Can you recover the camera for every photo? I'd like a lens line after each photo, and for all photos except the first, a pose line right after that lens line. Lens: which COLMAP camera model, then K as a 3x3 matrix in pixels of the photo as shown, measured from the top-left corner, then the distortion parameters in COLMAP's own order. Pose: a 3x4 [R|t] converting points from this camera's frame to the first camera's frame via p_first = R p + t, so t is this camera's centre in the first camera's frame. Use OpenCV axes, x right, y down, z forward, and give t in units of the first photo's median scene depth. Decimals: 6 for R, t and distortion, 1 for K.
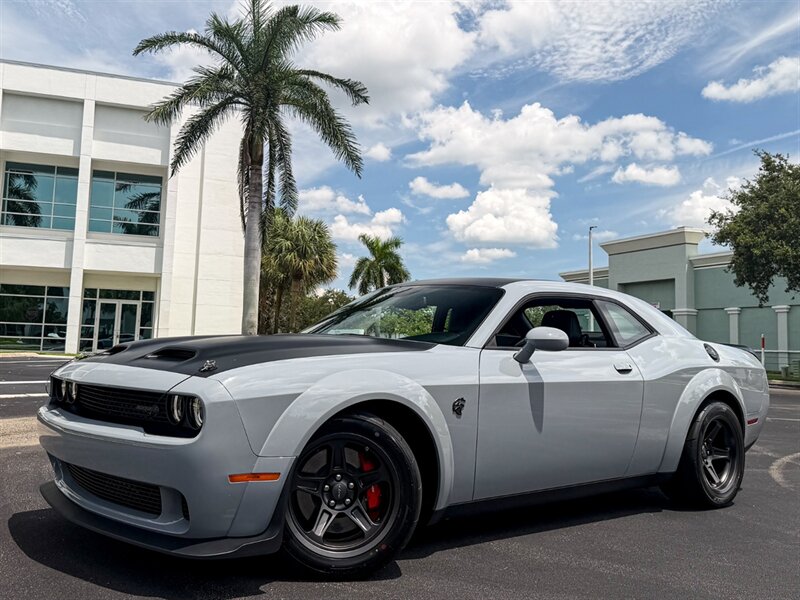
lens RADIAL K [[798.1, 0, 381.1], [0, 798.1, 247.9], [0, 0, 1]] dist [0.177952, -0.391976]
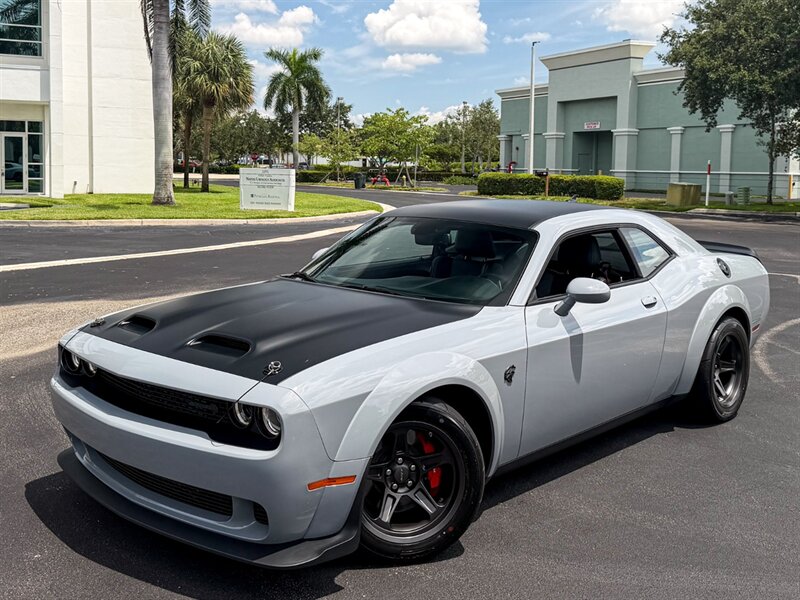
lens RADIAL K [[883.8, 0, 399.5], [0, 883.8, 217.1], [0, 0, 1]] dist [0.188693, -0.450098]
pose [[0.993029, -0.023161, 0.115576, -0.112868], [0.001939, 0.983583, 0.180444, -0.134017], [-0.117858, -0.178962, 0.976771, -0.007663]]
